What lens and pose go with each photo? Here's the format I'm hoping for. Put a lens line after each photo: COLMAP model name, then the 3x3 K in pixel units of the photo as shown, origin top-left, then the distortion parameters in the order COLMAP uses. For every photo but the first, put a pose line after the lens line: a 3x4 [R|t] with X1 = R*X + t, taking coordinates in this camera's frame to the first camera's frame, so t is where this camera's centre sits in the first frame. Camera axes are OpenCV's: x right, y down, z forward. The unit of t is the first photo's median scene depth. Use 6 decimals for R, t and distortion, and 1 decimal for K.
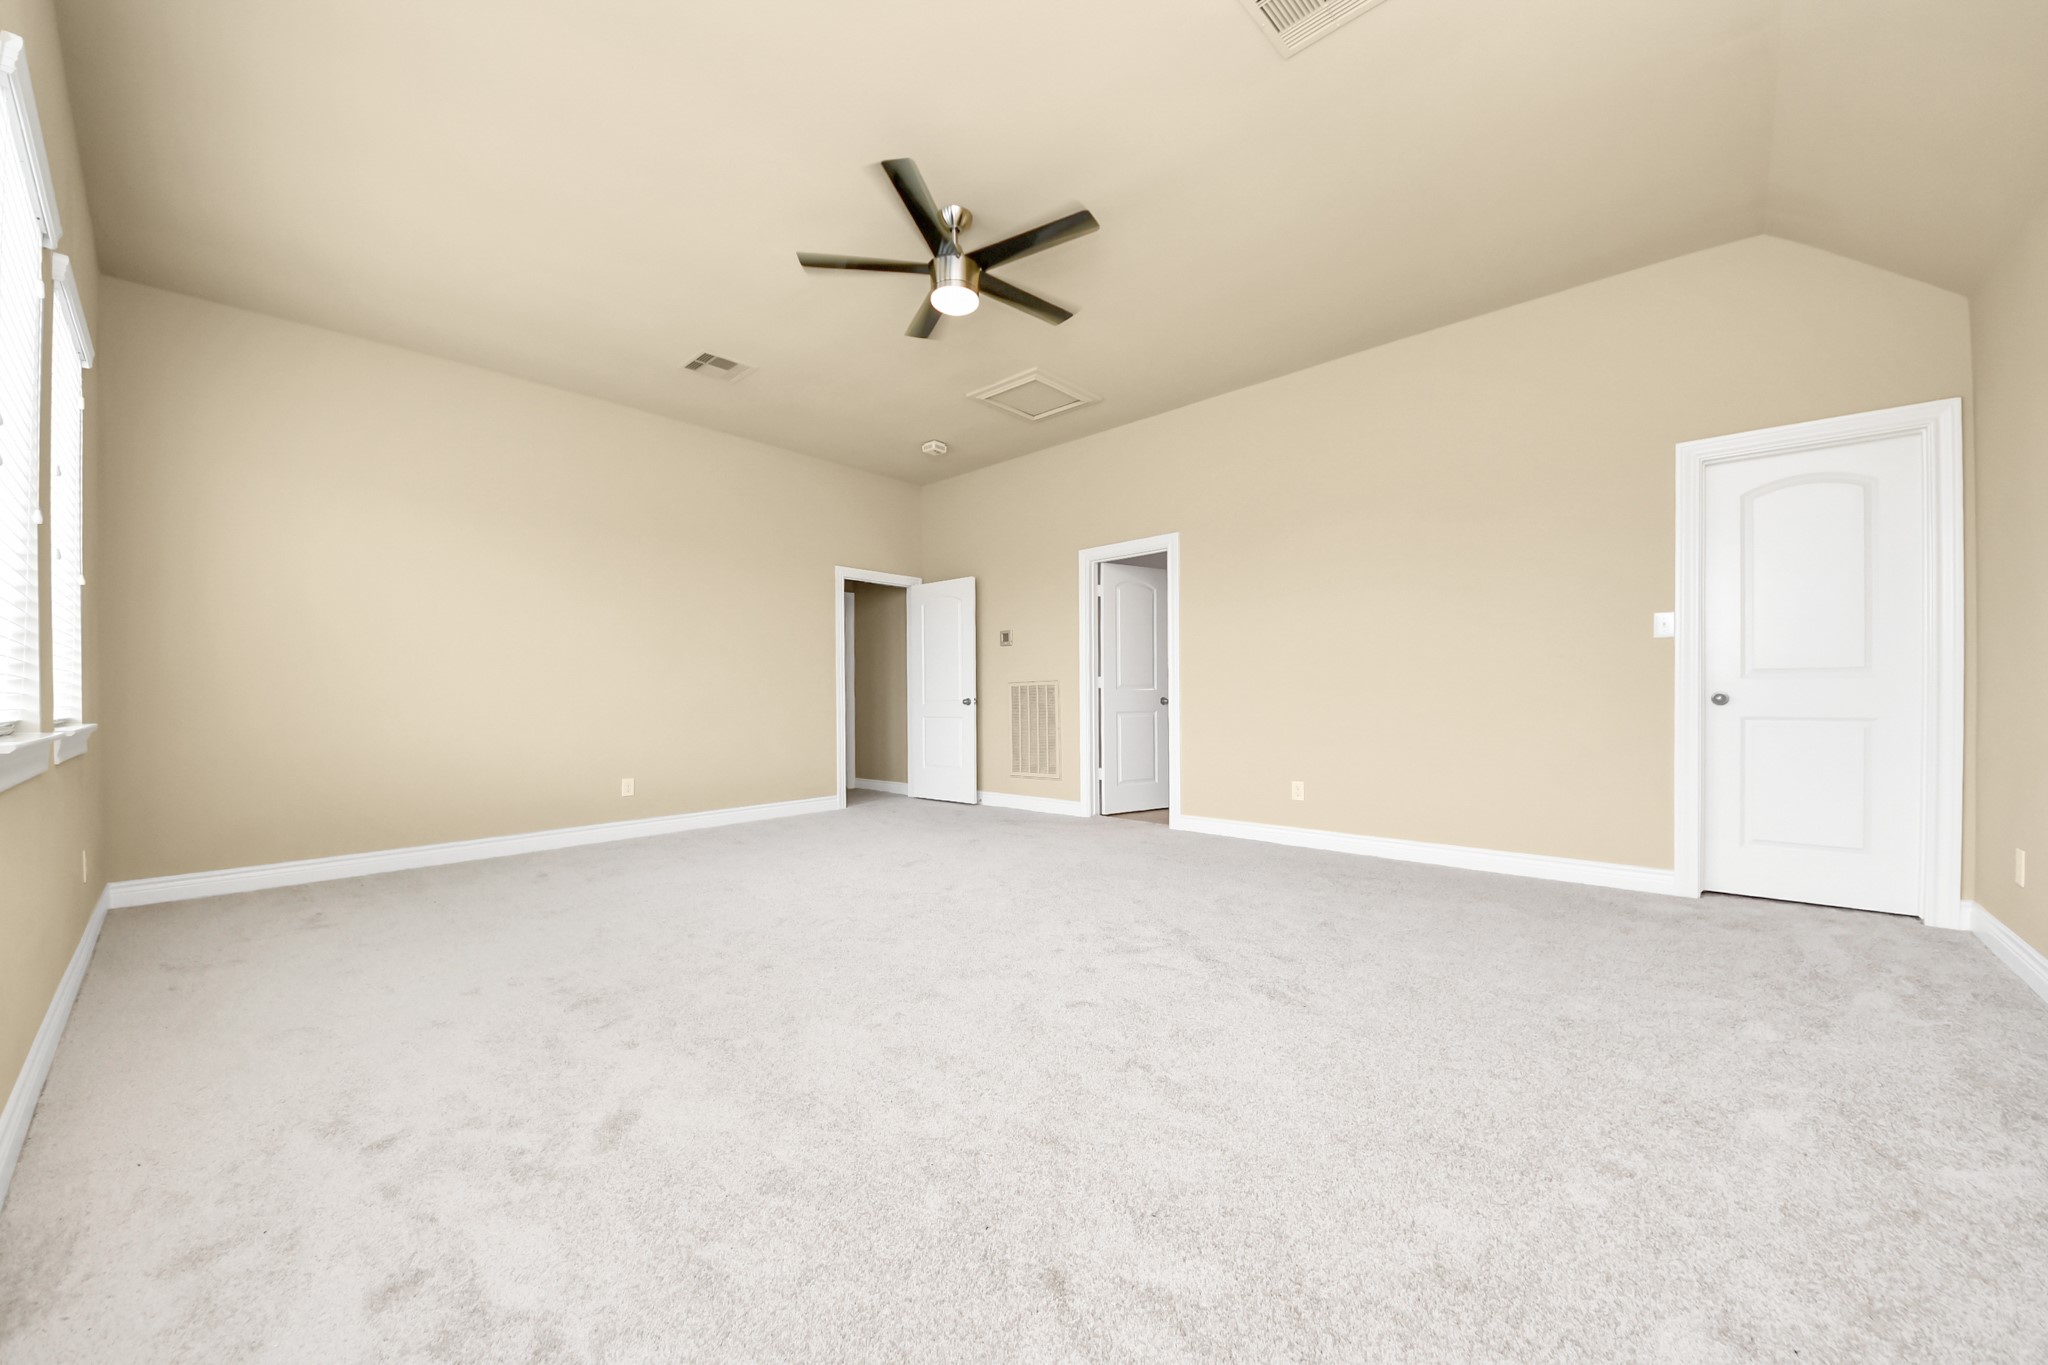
lens RADIAL K [[747.8, 0, 1017.0], [0, 747.8, 696.2], [0, 0, 1]] dist [0.002144, 0.000026]
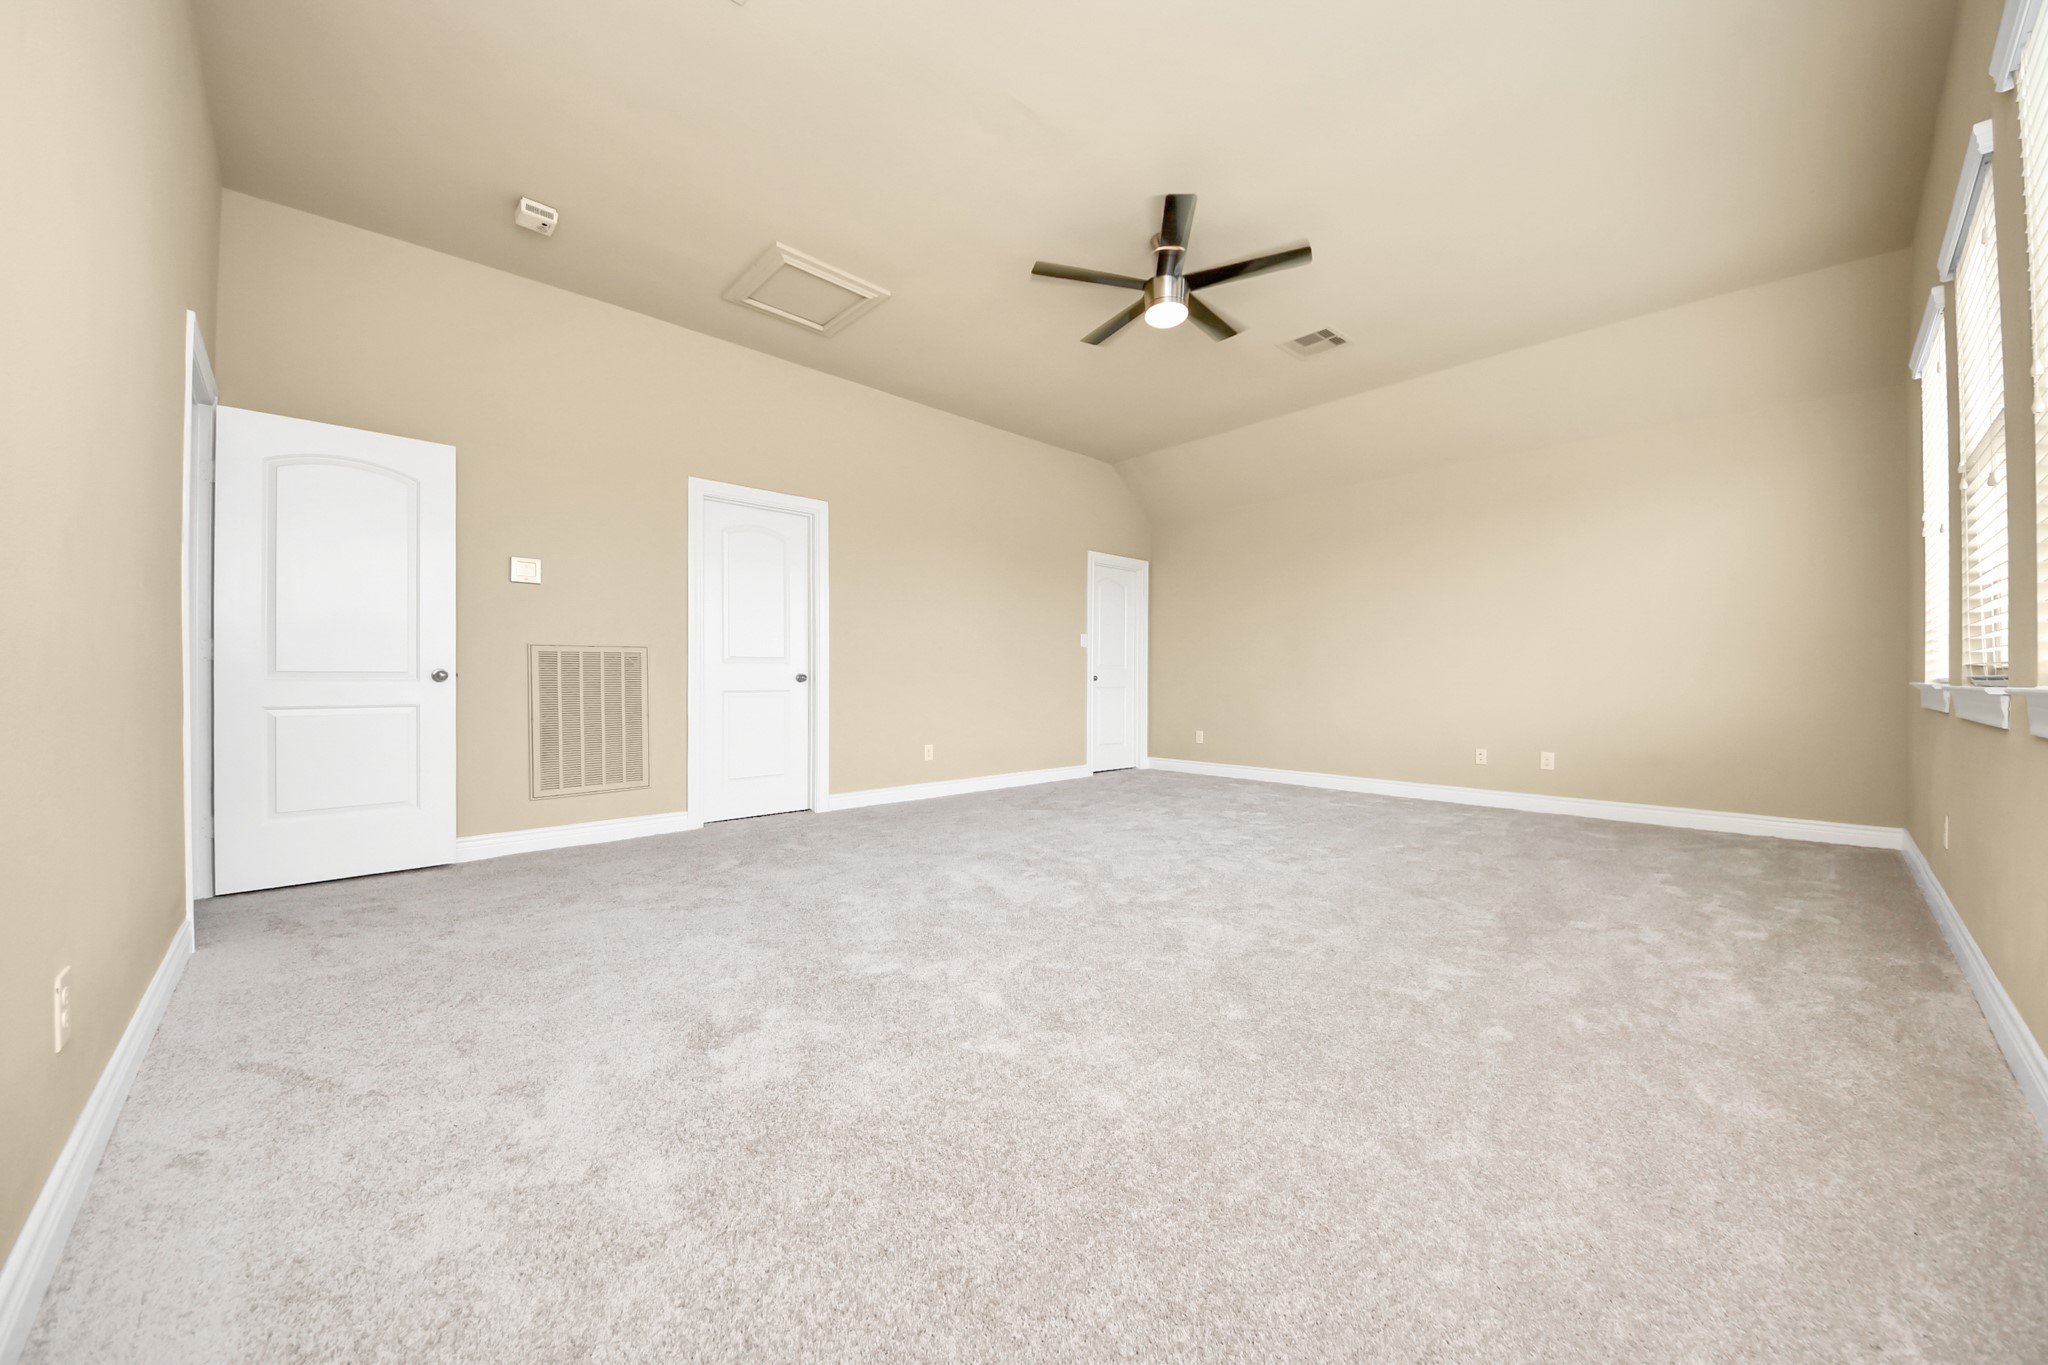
lens RADIAL K [[747.8, 0, 1022.7], [0, 747.8, 683.6], [0, 0, 1]] dist [0.002144, 0.000026]
pose [[0.067343, -0.000748, 0.997730, -0.623412], [-0.007522, 0.999971, 0.001257, 0.008991], [-0.997702, -0.007589, 0.067336, 0.582927]]
